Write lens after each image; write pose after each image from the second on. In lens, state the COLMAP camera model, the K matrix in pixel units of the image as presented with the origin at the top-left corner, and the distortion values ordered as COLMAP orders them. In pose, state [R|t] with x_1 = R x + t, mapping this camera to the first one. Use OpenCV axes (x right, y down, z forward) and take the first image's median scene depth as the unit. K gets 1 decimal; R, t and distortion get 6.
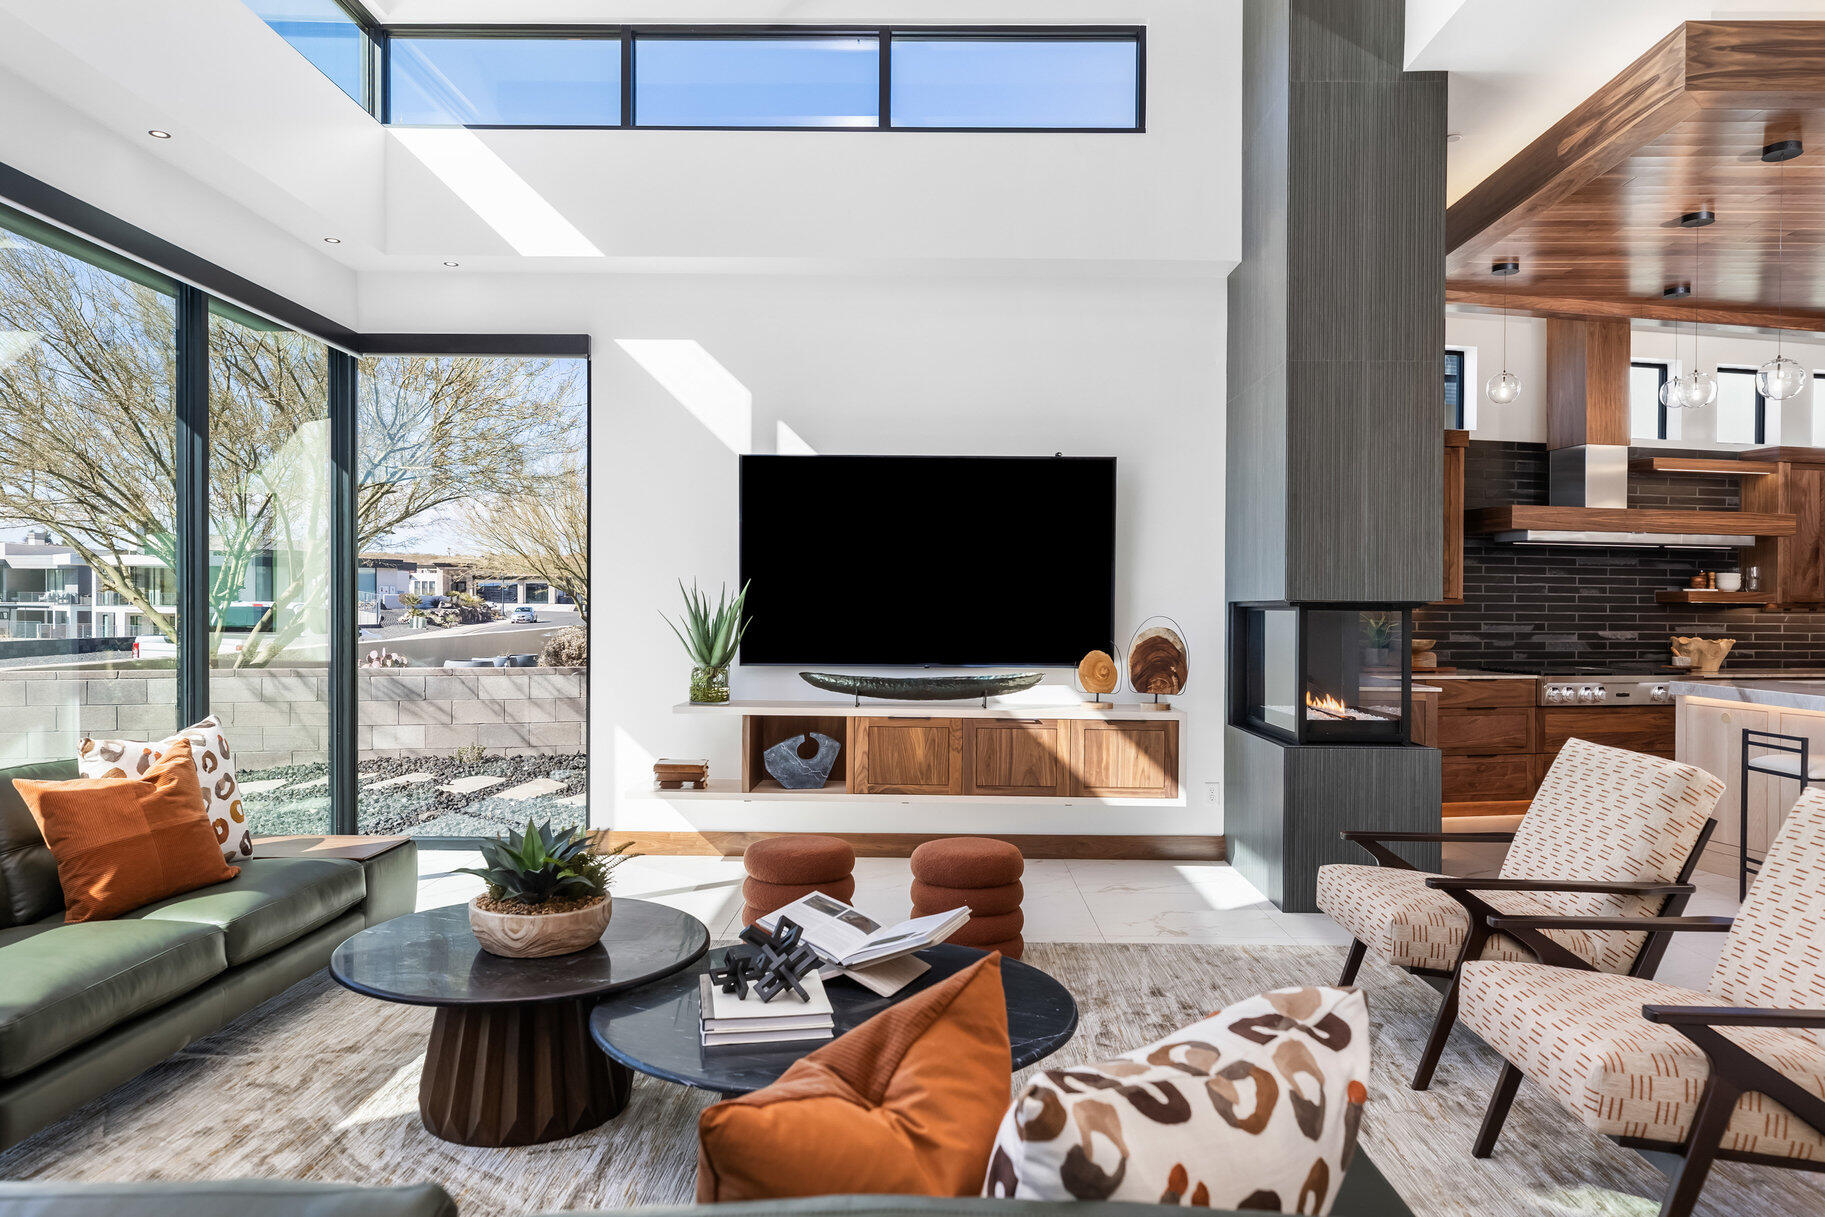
lens RADIAL K [[1223.4, 0, 916.4], [0, 1223.4, 609.7], [0, 0, 1]] dist [0.013148, -0.002024]
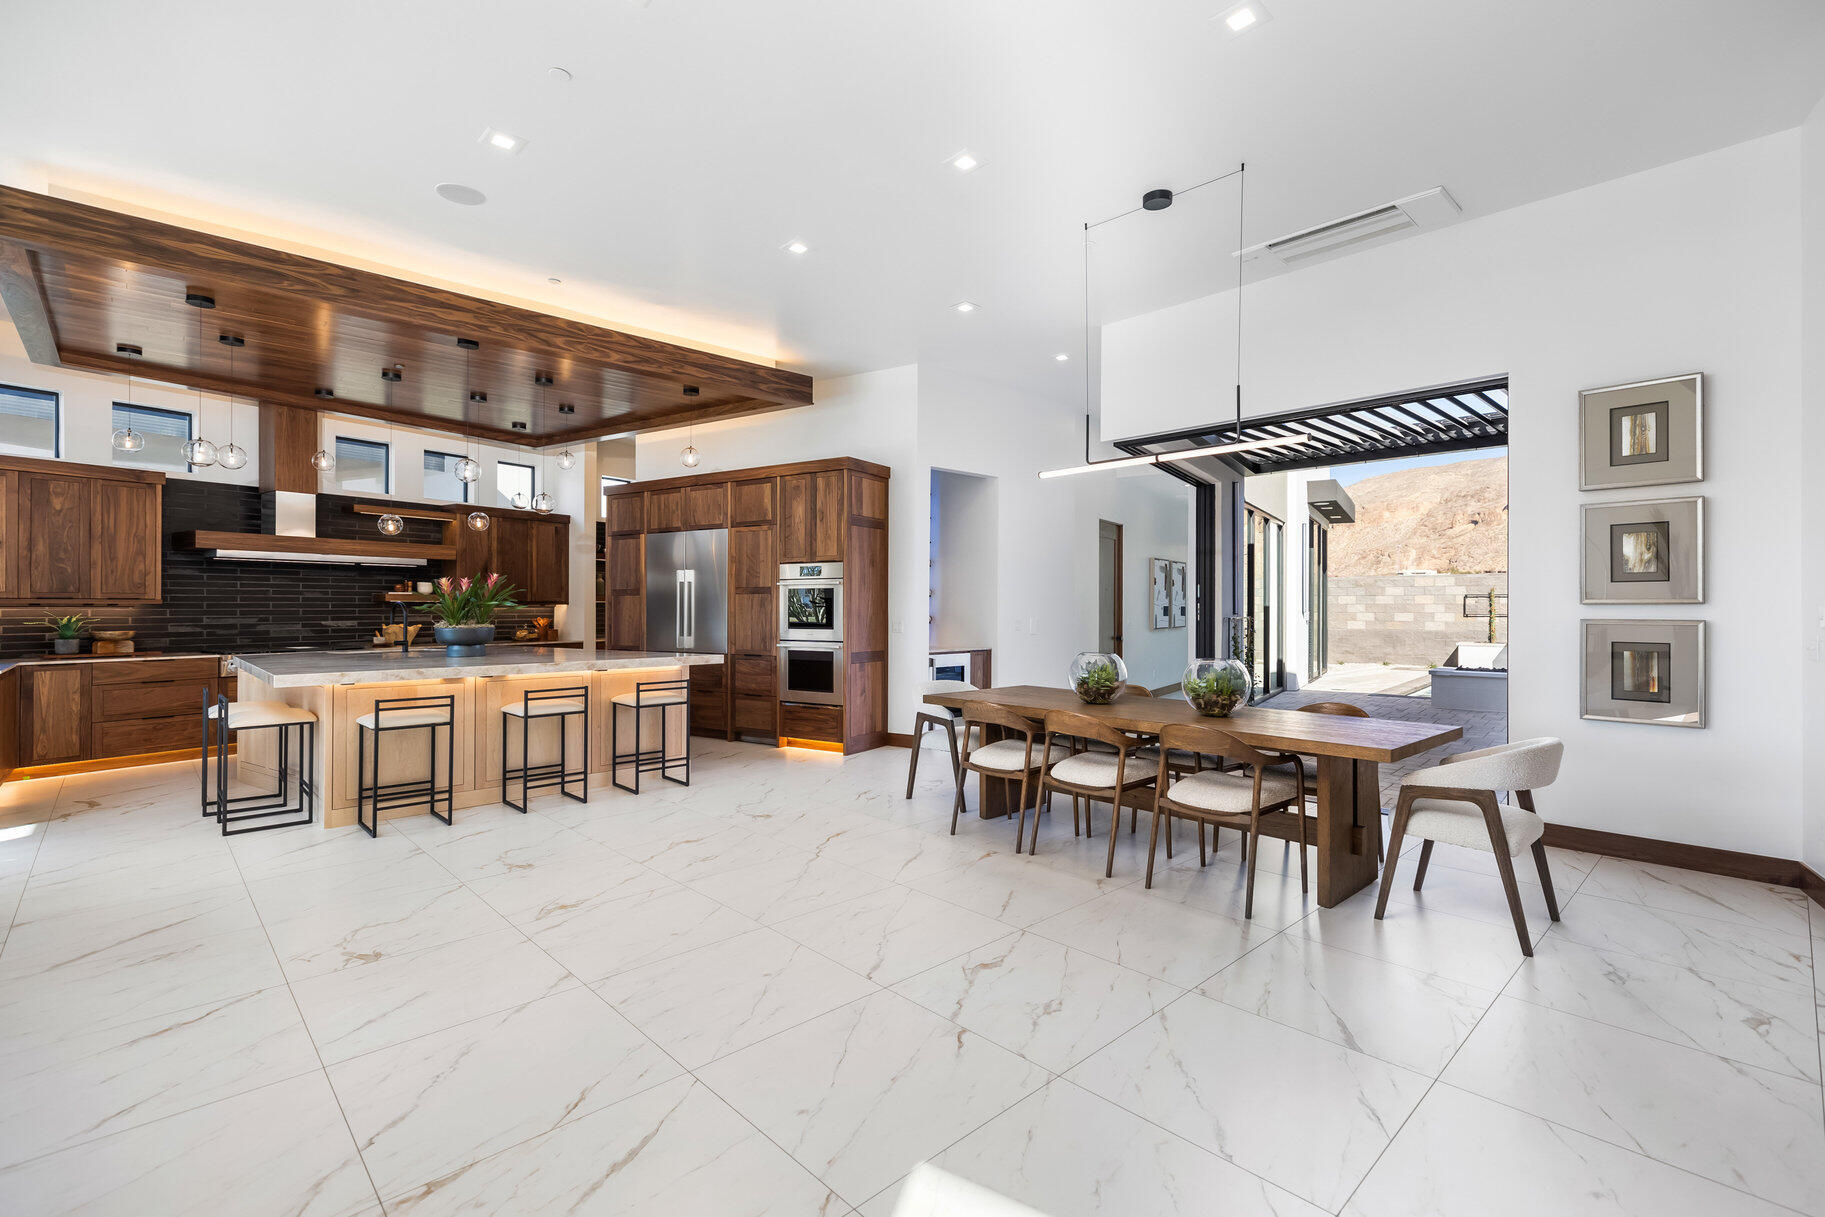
lens RADIAL K [[823.4, 0, 921.9], [0, 823.4, 605.2], [0, 0, 1]] dist [0.000169, 0.000864]
pose [[0.719109, -0.007049, 0.694862, 0.429811], [0.006693, 0.999972, 0.003218, -0.000024], [-0.694865, 0.002336, 0.719136, -0.212947]]
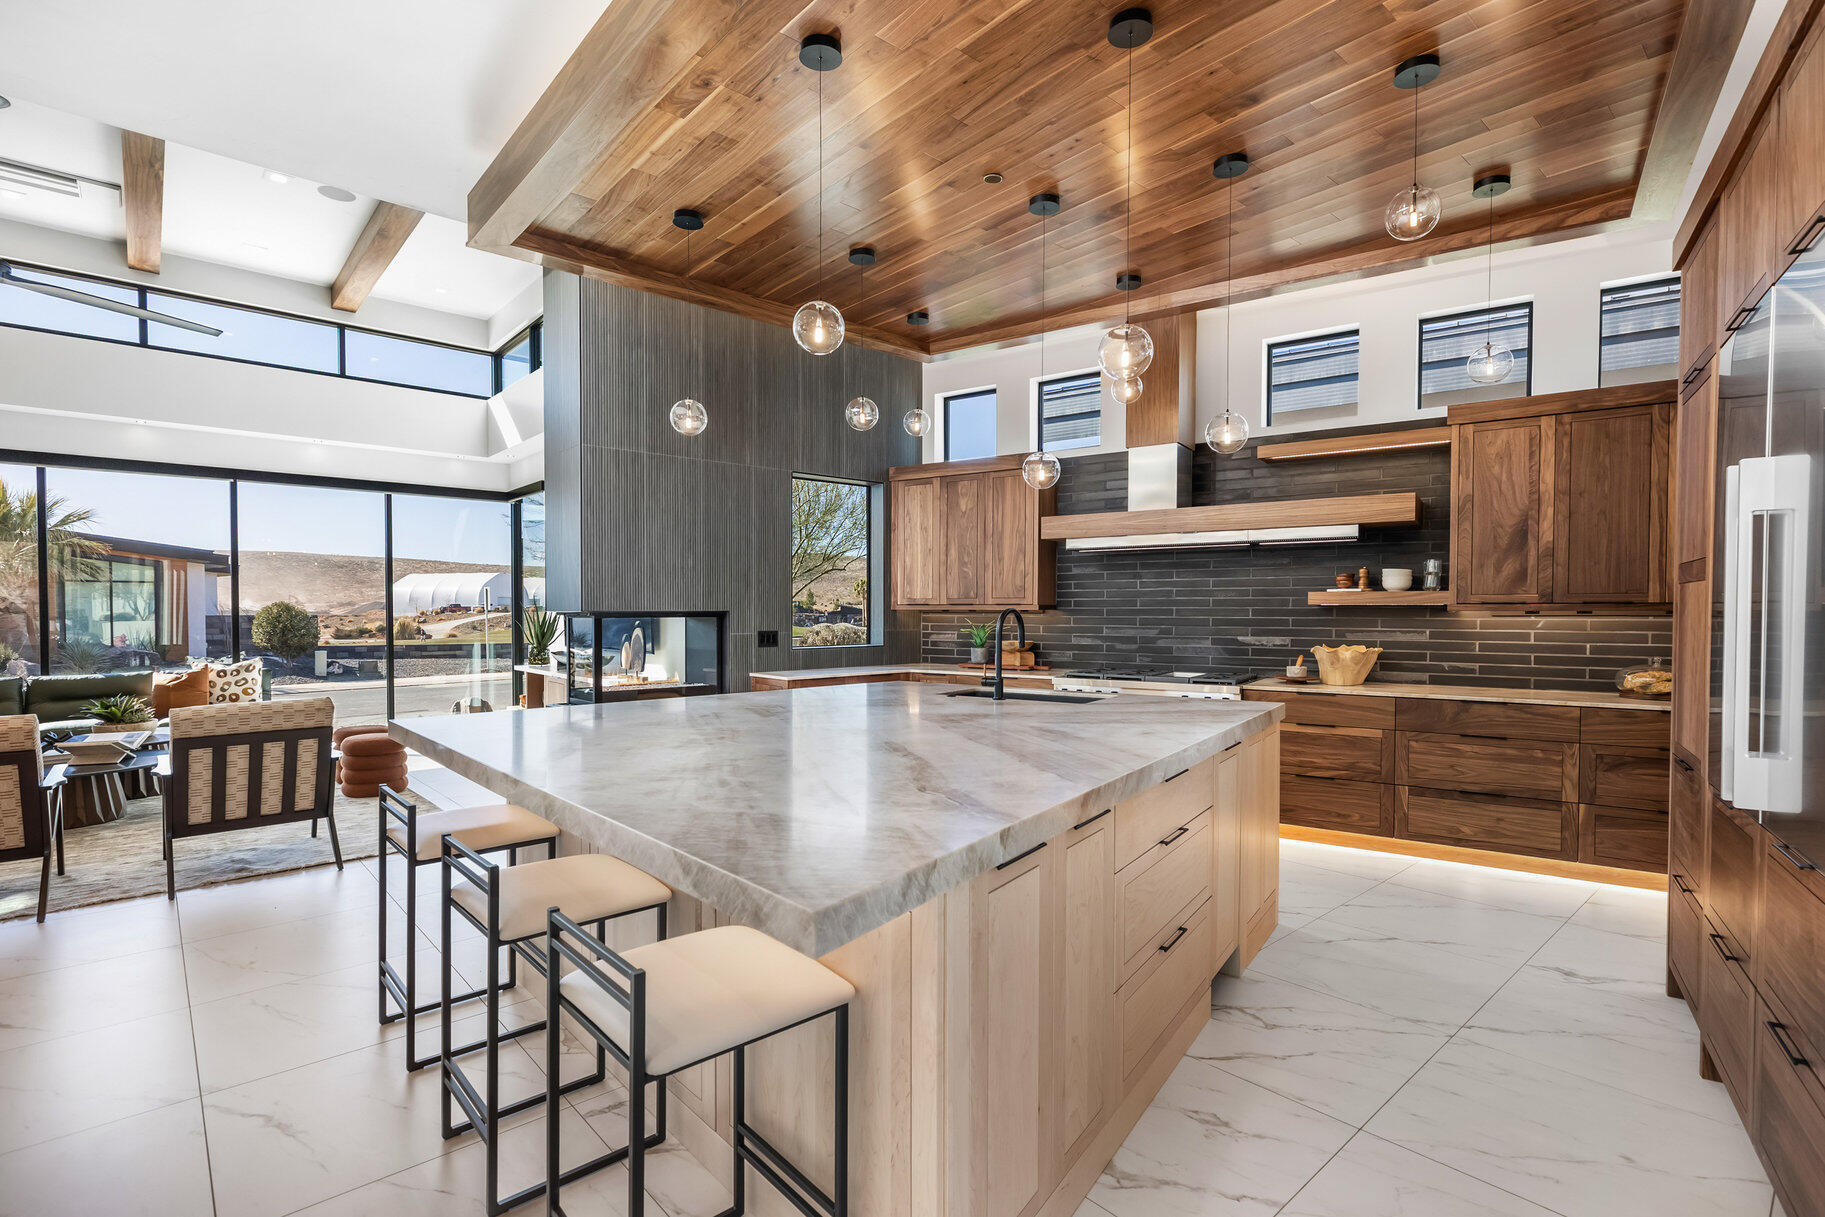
lens RADIAL K [[857.6, 0, 911.7], [0, 857.6, 629.8], [0, 0, 1]] dist [0.001563, 0.000162]
pose [[0.673338, 0.009821, -0.739270, 0.964806], [0.005364, 0.999821, 0.018168, -0.001053], [0.739316, -0.016199, 0.673164, 0.408074]]
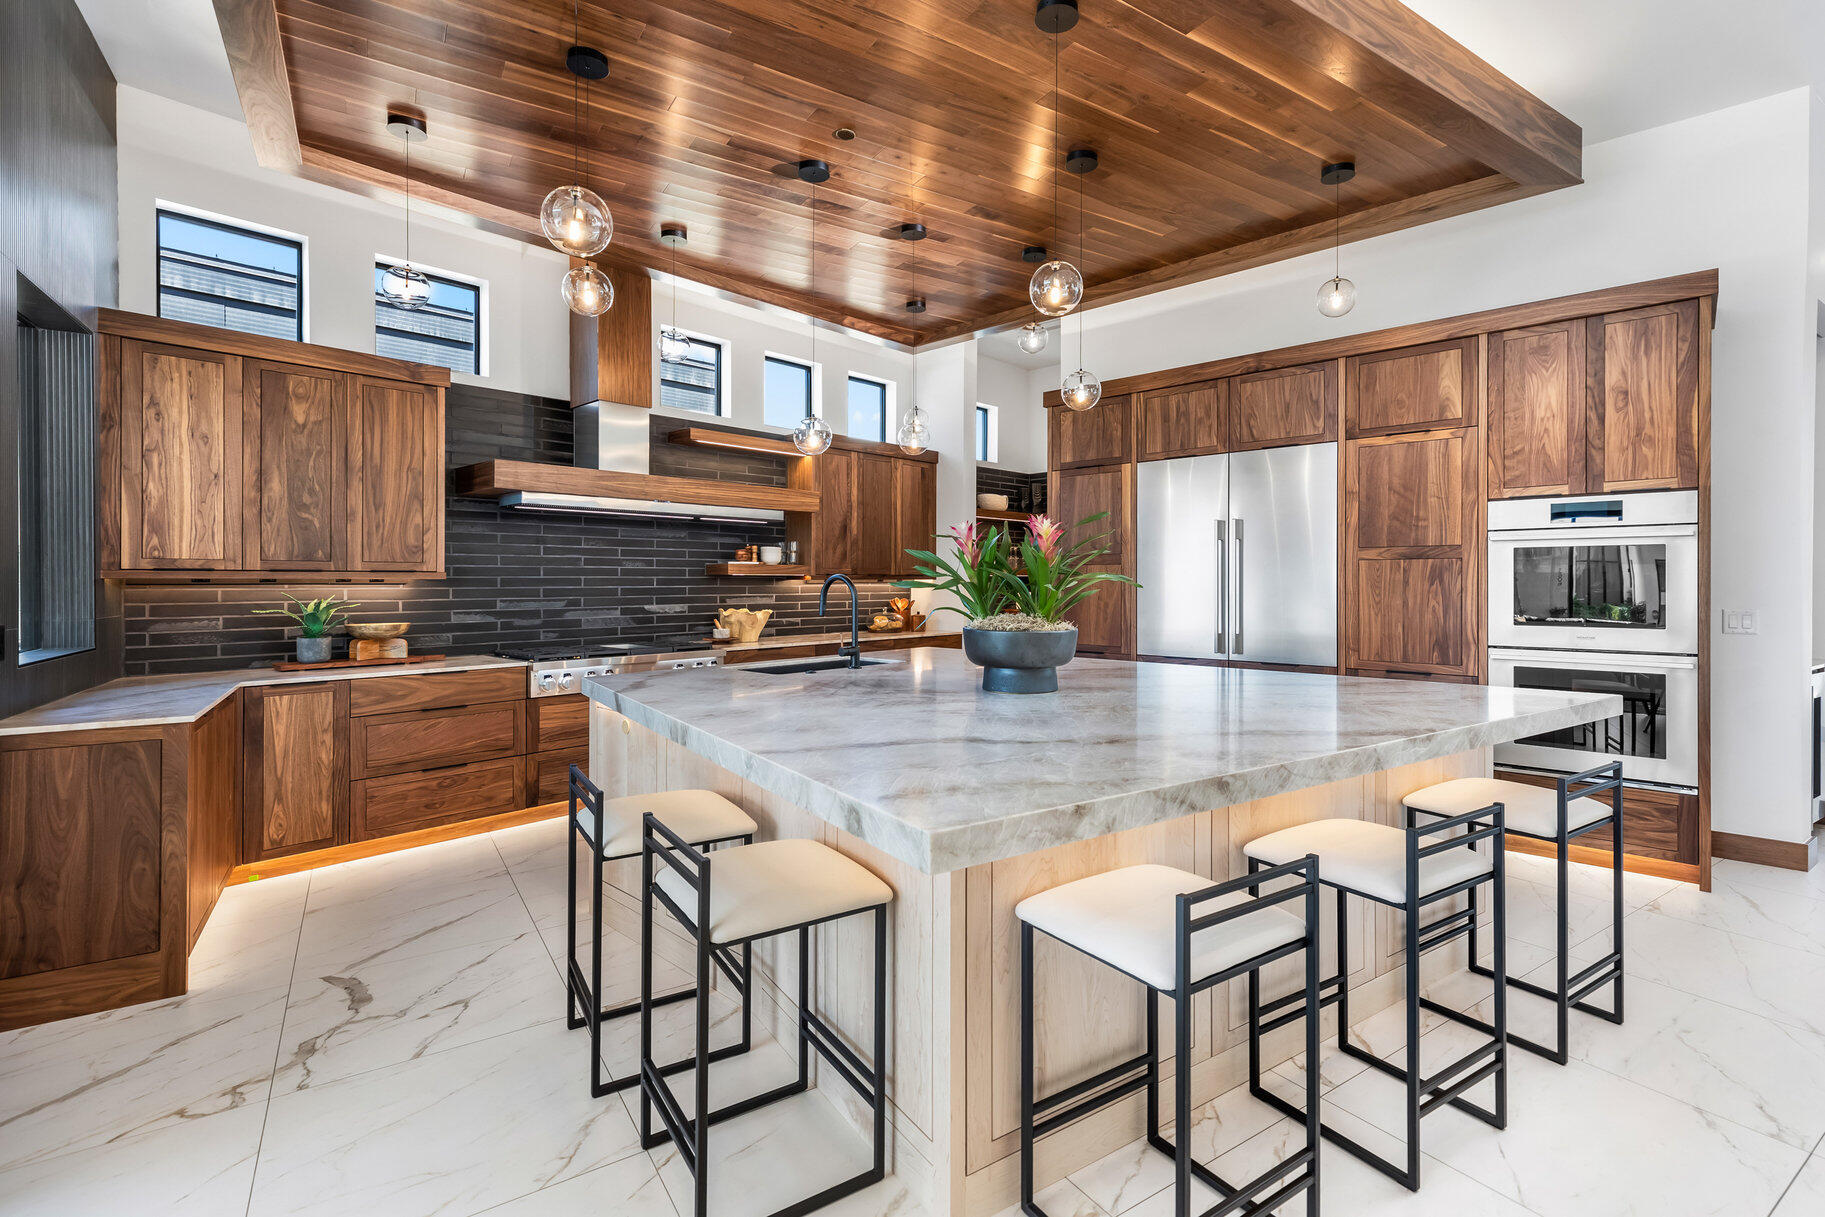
lens RADIAL K [[839.4, 0, 935.8], [0, 839.4, 579.6], [0, 0, 1]] dist [0.003624, 0.000762]
pose [[0.826506, -0.008594, 0.562863, 0.411869], [0.008983, 0.999957, 0.002077, -0.002214], [-0.562857, 0.003339, 0.826548, 0.359589]]
